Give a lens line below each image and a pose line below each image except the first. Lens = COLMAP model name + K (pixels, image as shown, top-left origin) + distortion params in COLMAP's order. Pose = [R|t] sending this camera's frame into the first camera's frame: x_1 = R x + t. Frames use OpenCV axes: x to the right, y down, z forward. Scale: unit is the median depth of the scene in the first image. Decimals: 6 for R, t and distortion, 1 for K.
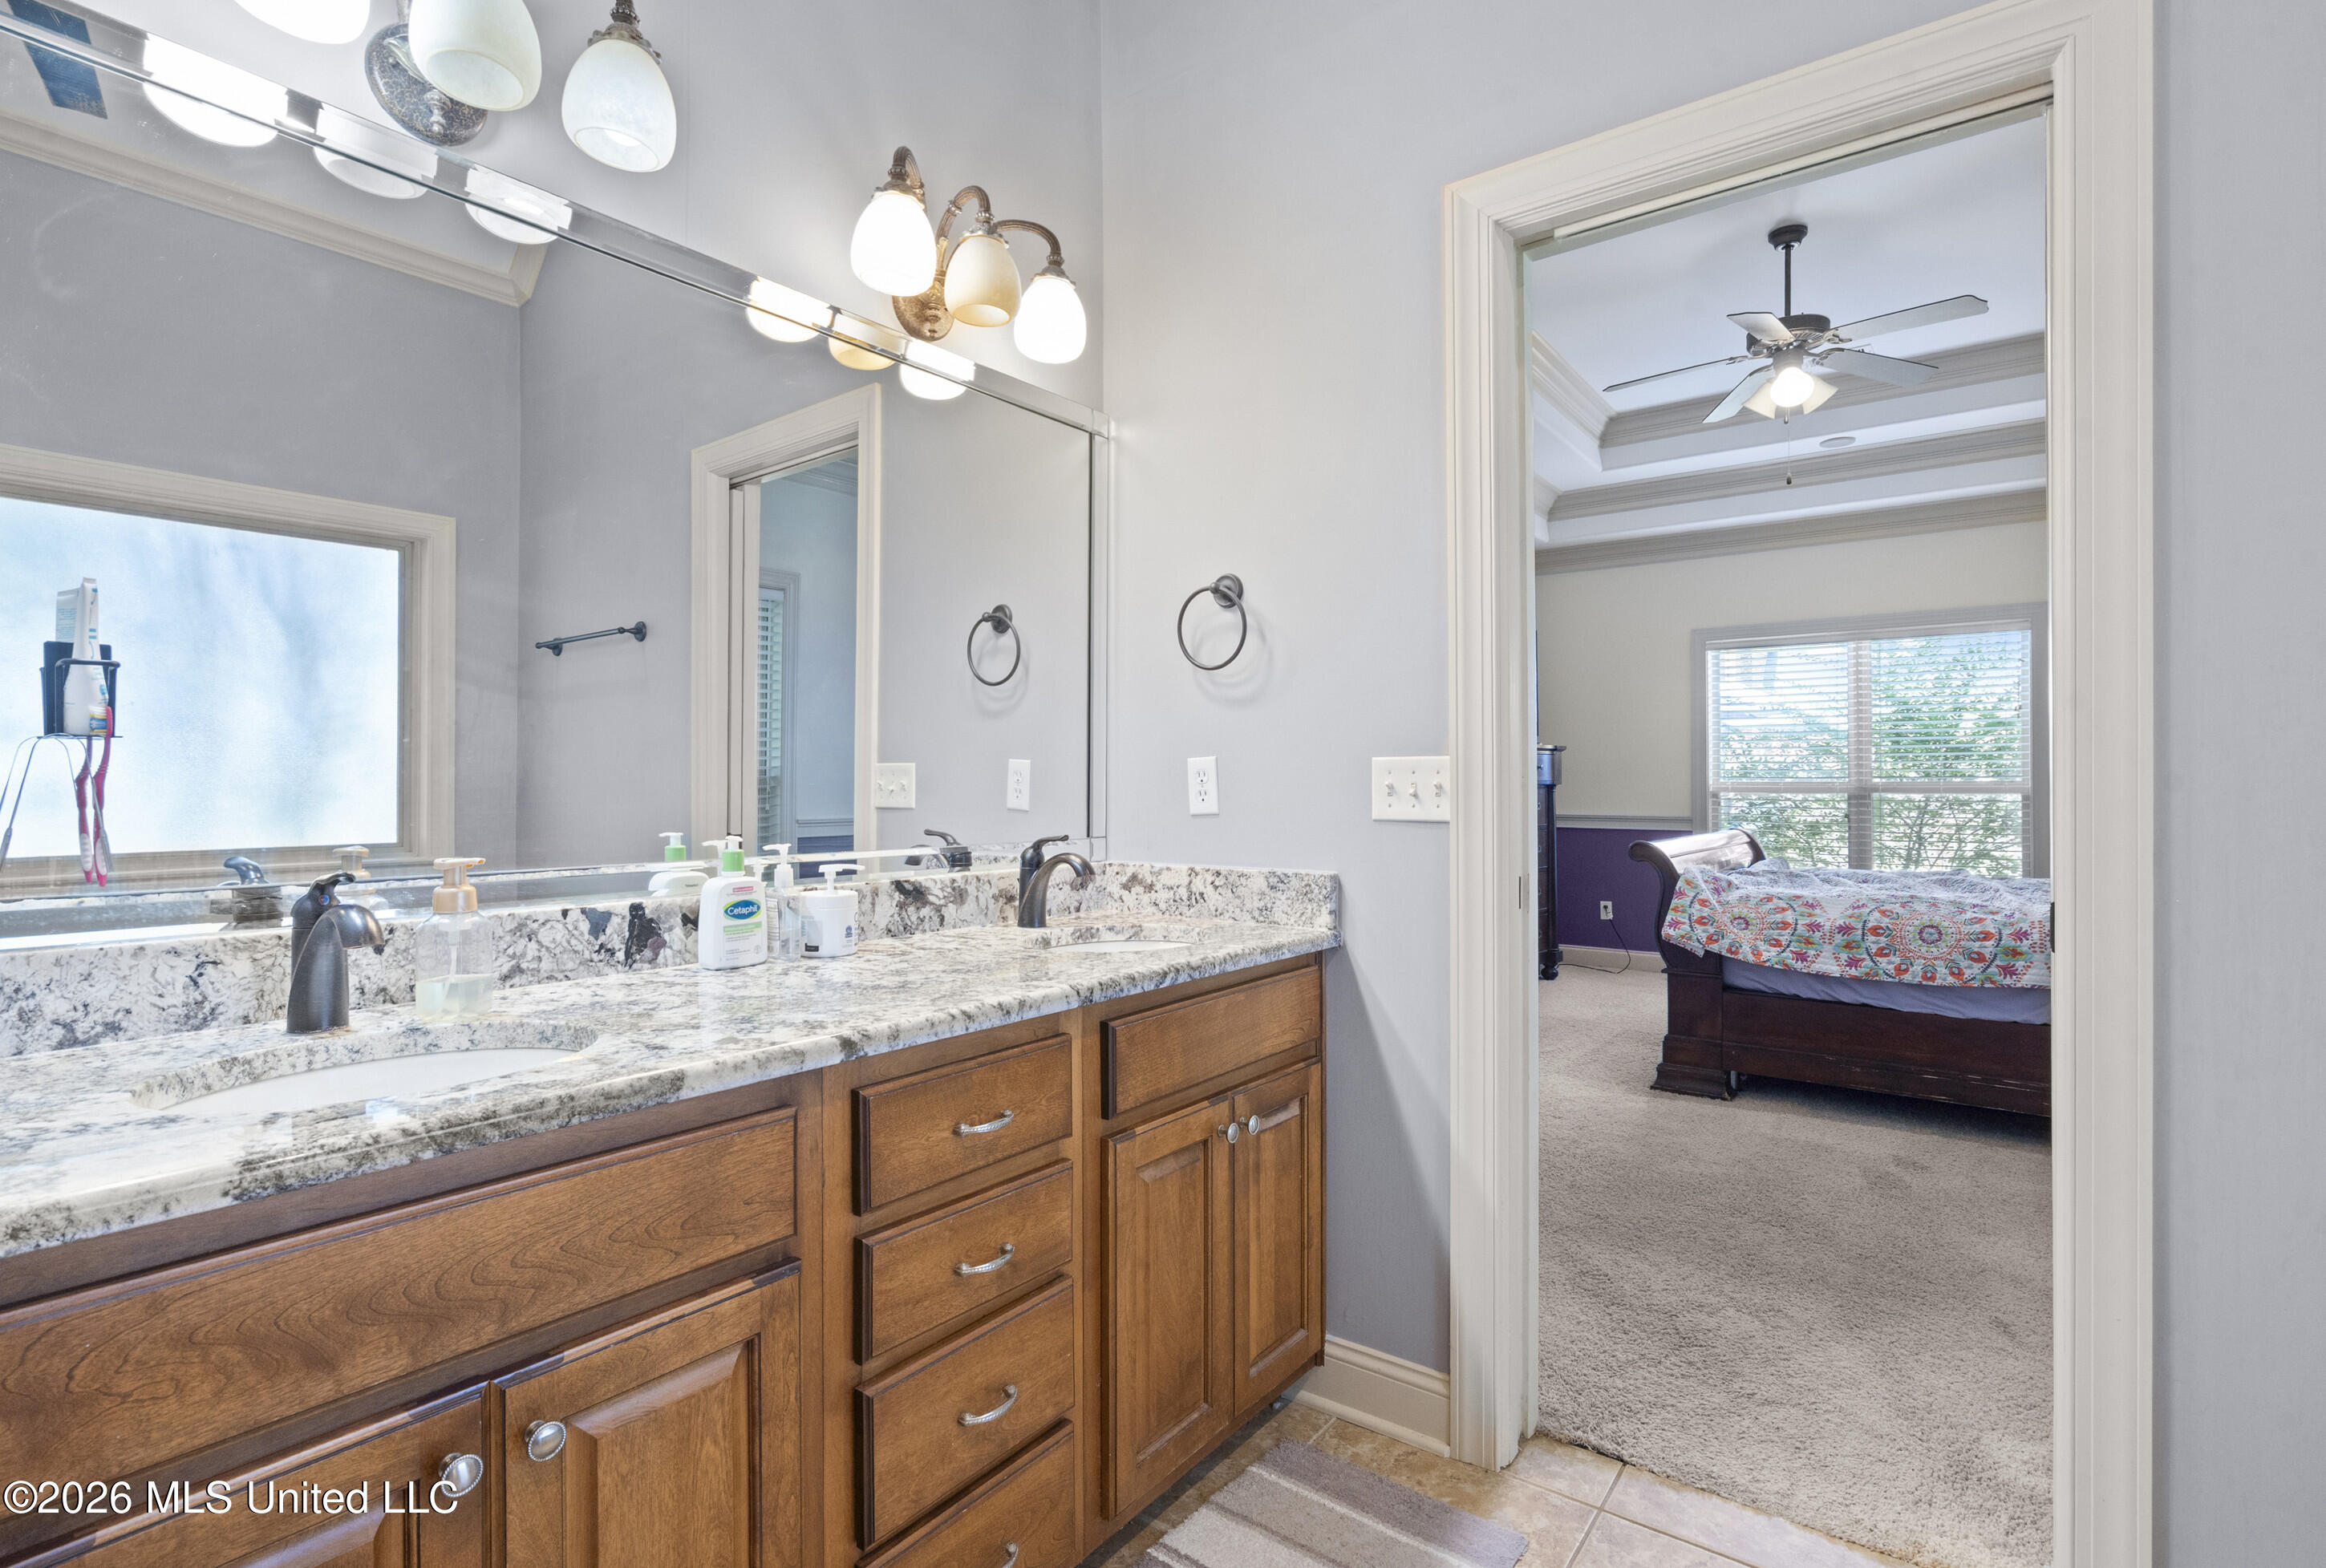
lens RADIAL K [[1067.1, 0, 1162.6], [0, 1067.1, 785.4], [0, 0, 1]] dist [-0.005647, 0.000965]
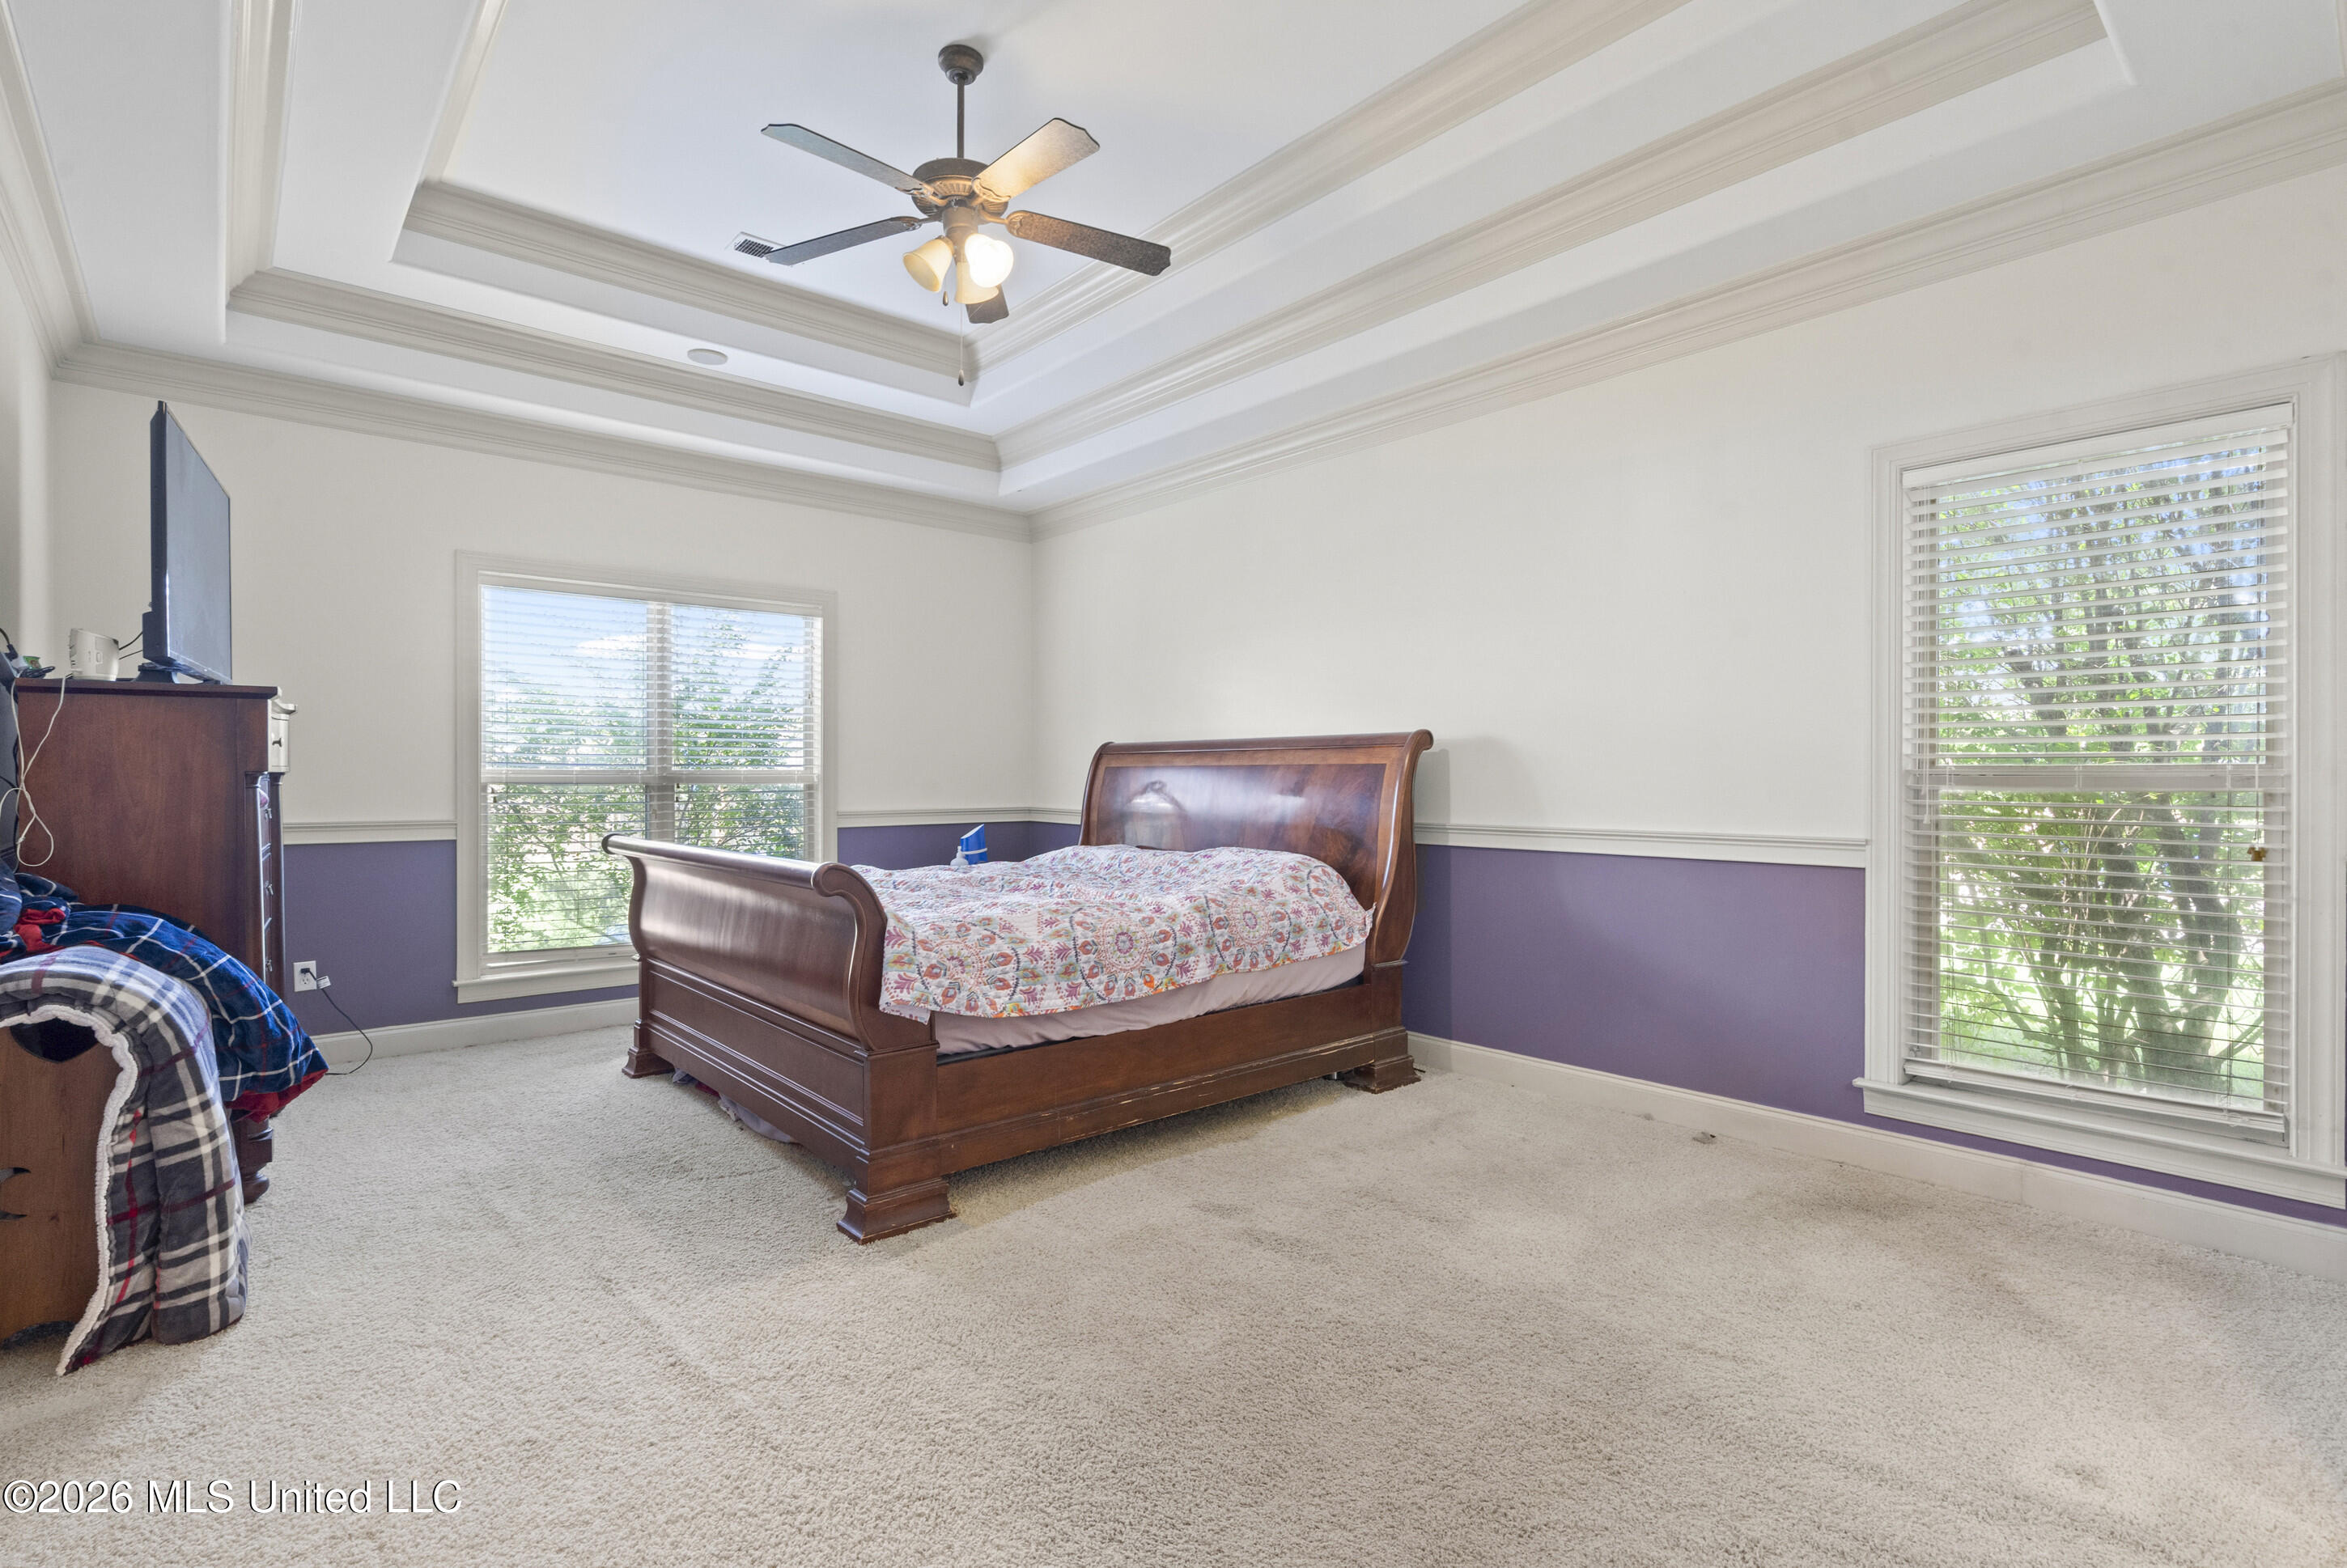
lens RADIAL K [[1076.6, 0, 1168.0], [0, 1076.6, 778.8], [0, 0, 1]] dist [-0.005647, 0.000965]
pose [[0.231501, -0.002658, 0.972831, -0.144249], [-0.004086, 0.999985, 0.003704, -0.001817], [-0.972826, -0.004832, 0.231486, 0.714860]]
